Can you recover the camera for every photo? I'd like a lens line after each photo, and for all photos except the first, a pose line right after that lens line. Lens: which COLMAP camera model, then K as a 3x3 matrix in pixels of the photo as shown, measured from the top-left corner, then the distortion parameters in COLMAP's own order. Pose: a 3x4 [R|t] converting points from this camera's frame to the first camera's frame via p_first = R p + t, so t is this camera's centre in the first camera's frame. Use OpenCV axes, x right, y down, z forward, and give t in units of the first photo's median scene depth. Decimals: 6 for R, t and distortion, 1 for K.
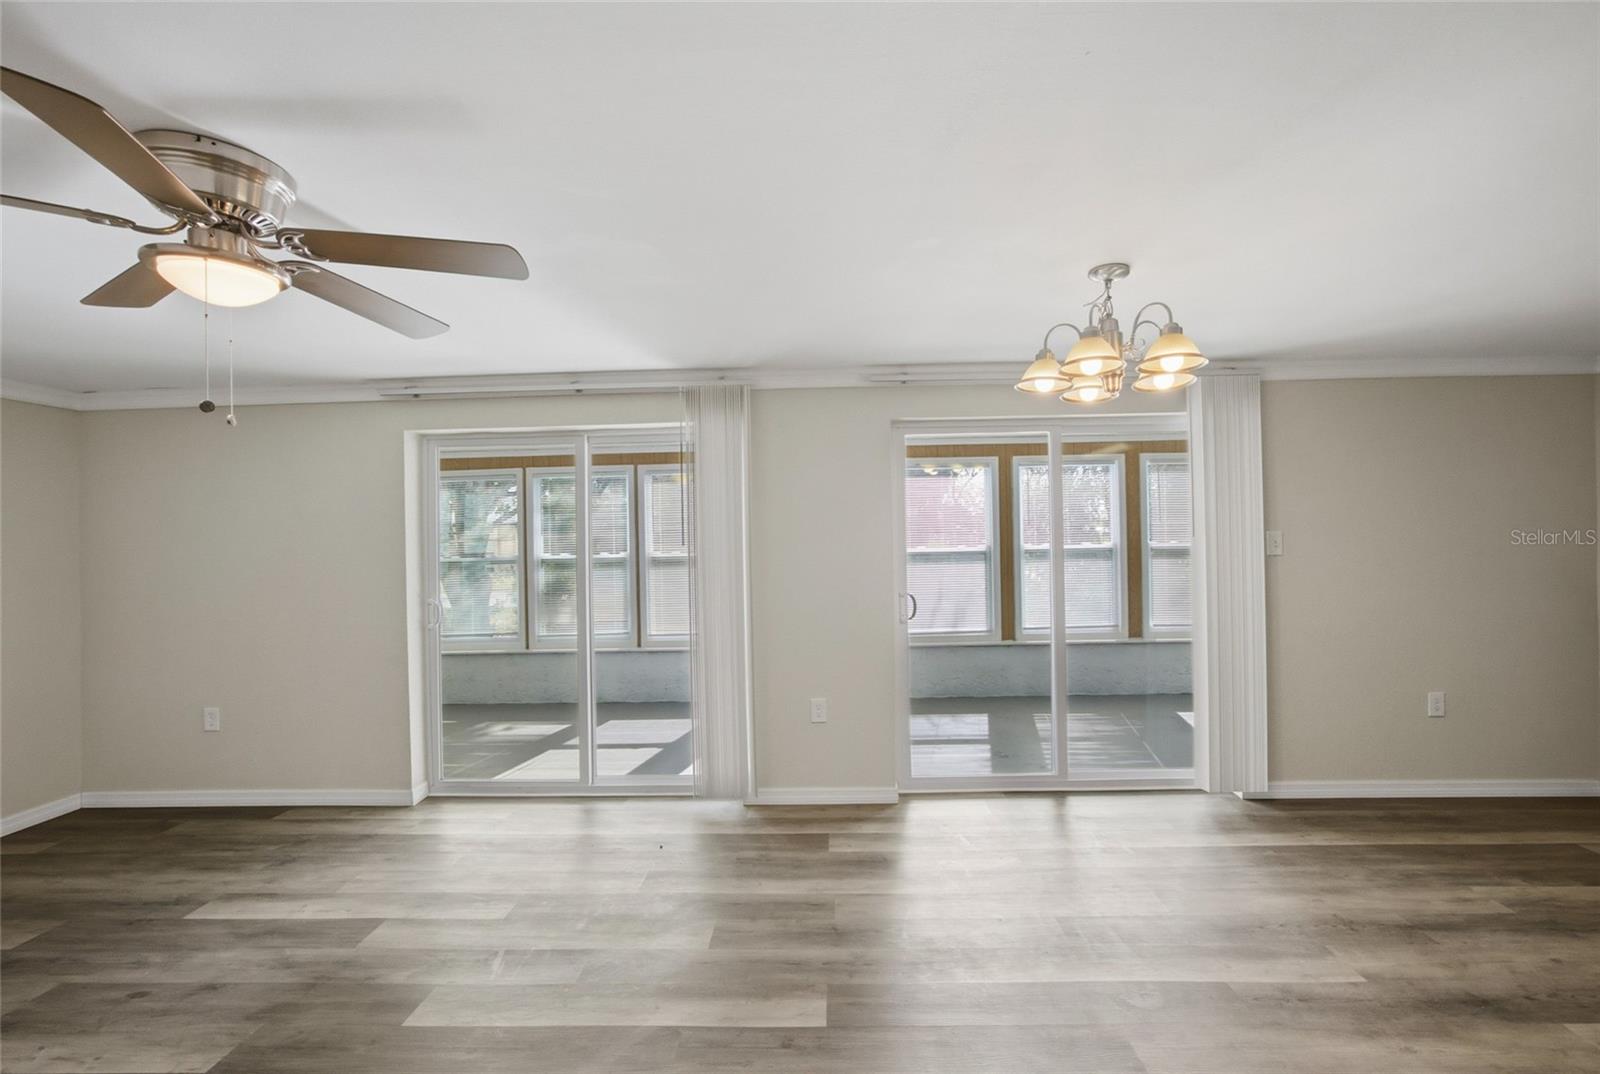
lens RADIAL K [[670.4, 0, 795.1], [0, 670.4, 531.9], [0, 0, 1]] dist [-0.007532, 0.002305]
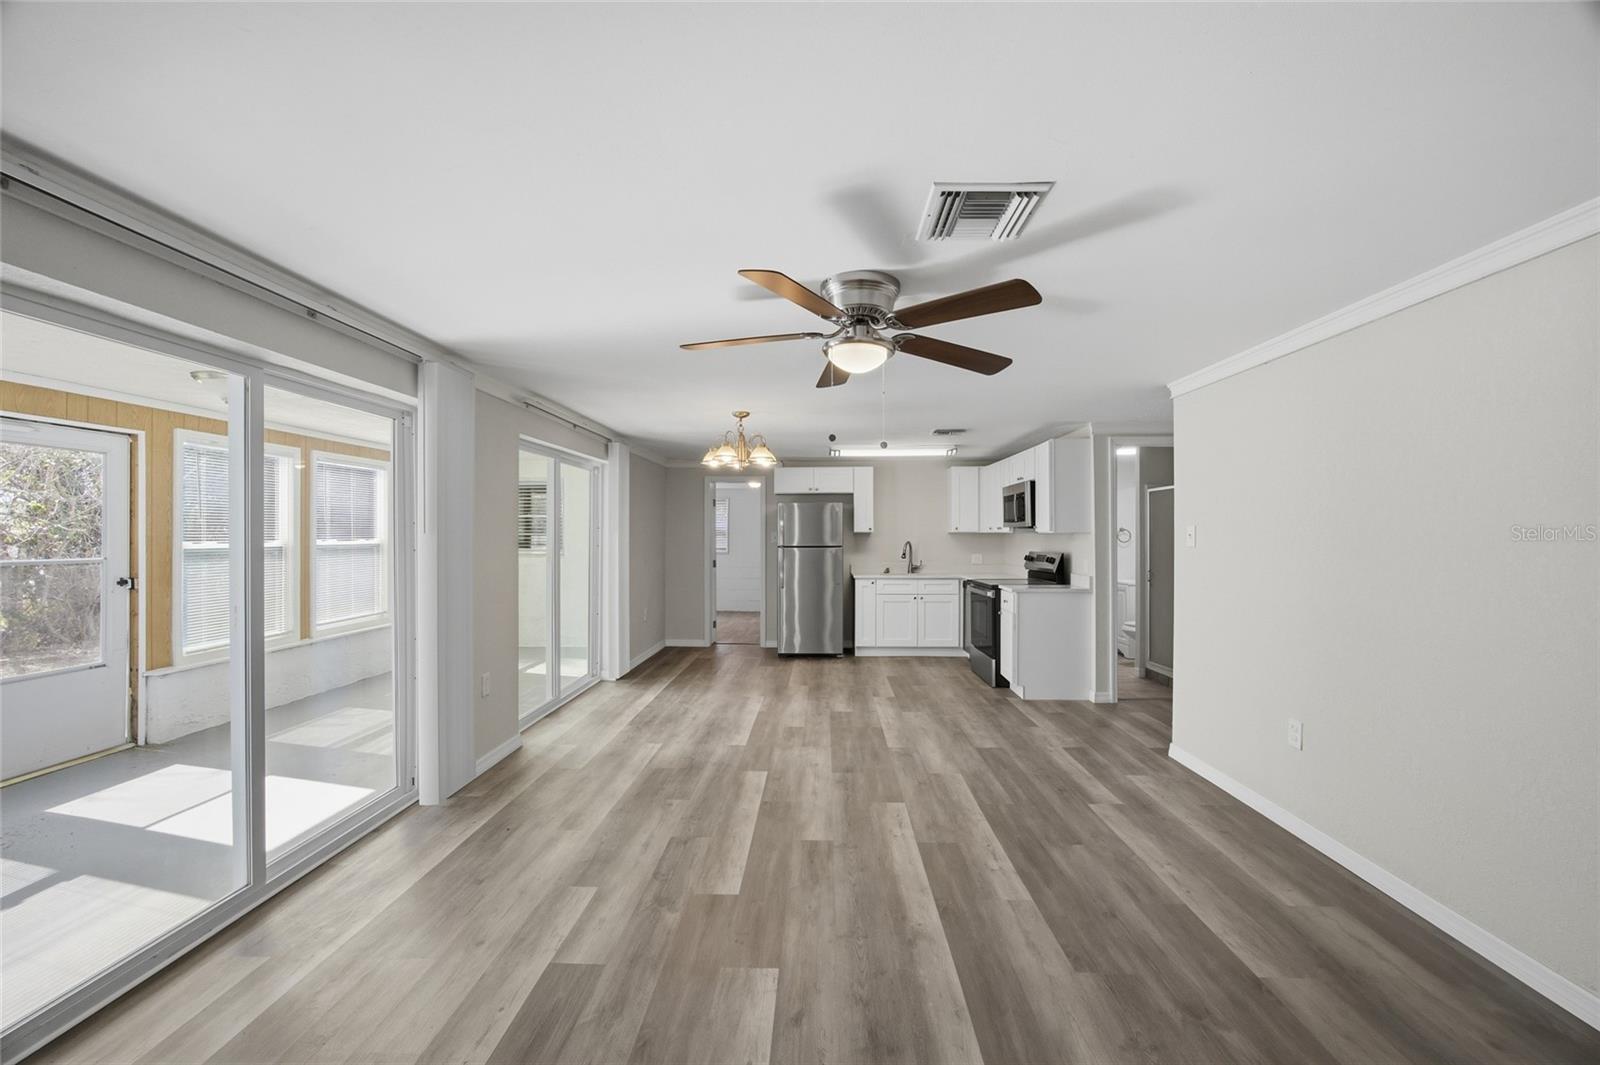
lens RADIAL K [[652.6, 0, 795.9], [0, 652.6, 533.2], [0, 0, 1]] dist [-0.012602, 0.001125]
pose [[-0.008494, 0.022905, 0.999702, -1.158679], [-0.014323, 0.999632, -0.023025, 0.036760], [-0.999861, -0.014515, -0.008163, 0.558945]]
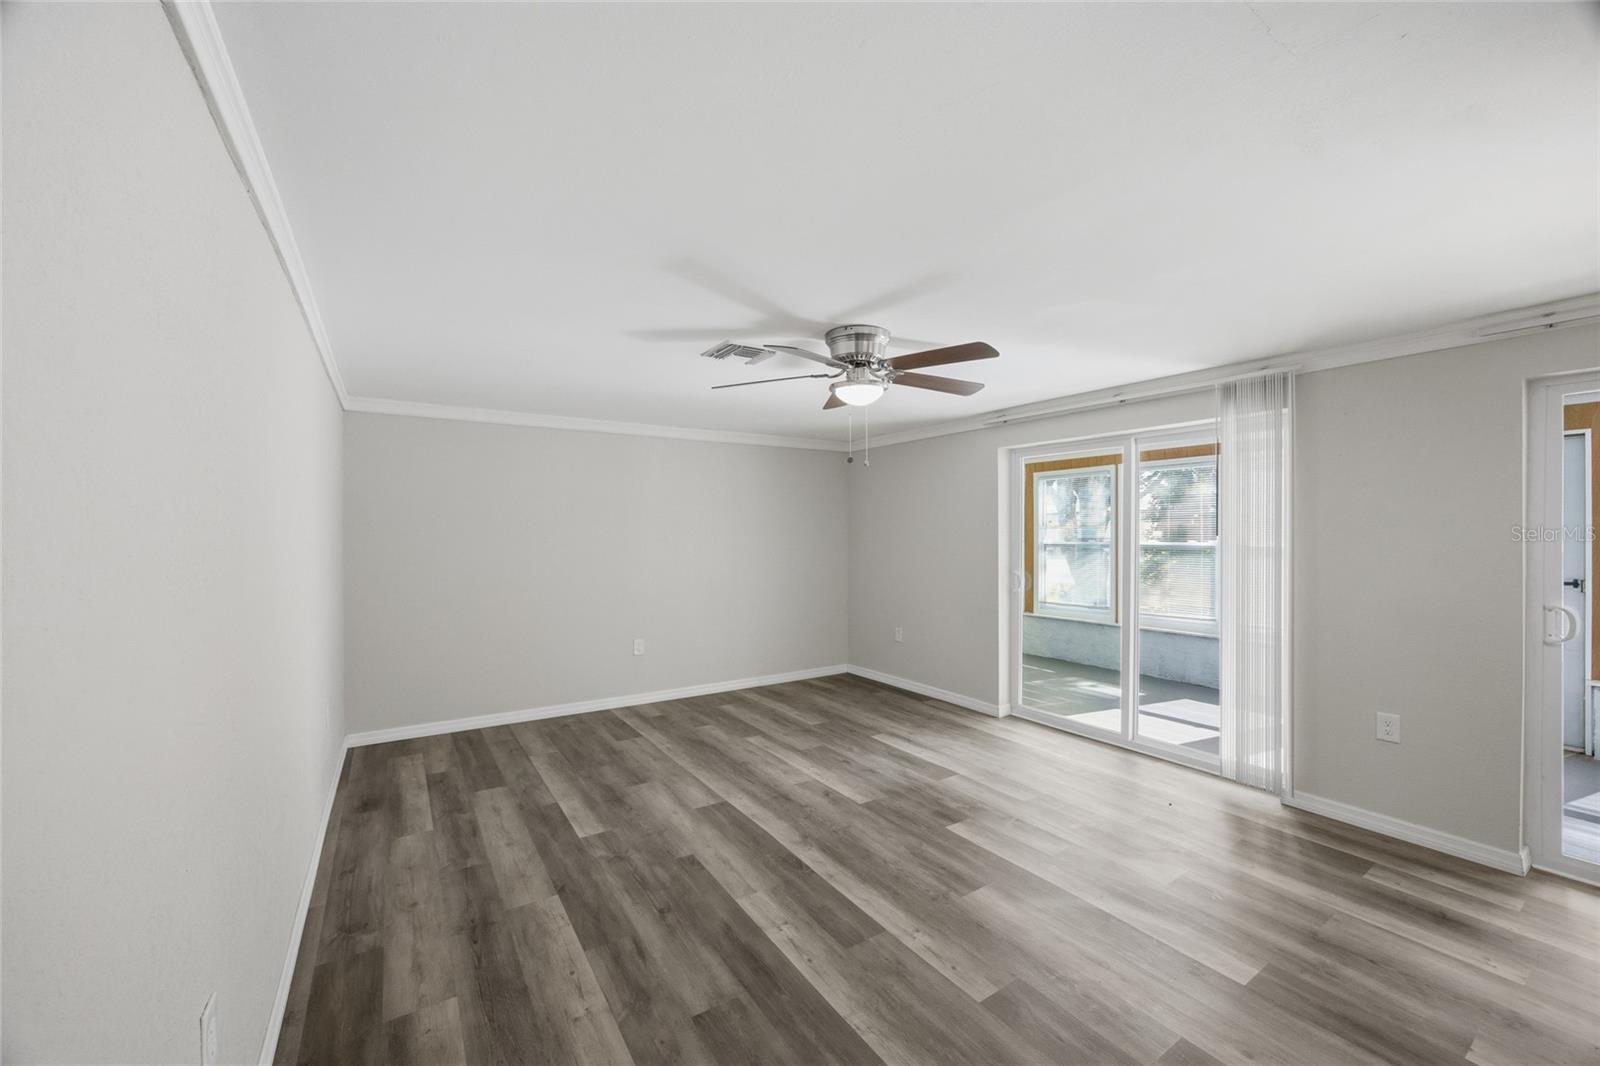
lens RADIAL K [[652.6, 0, 796.0], [0, 652.6, 536.2], [0, 0, 1]] dist [-0.012602, 0.001125]
pose [[0.566684, 0.026146, -0.823520, 0.313637], [0.000633, 0.999482, 0.032168, -0.013661], [0.823935, -0.018750, 0.566374, -0.119021]]
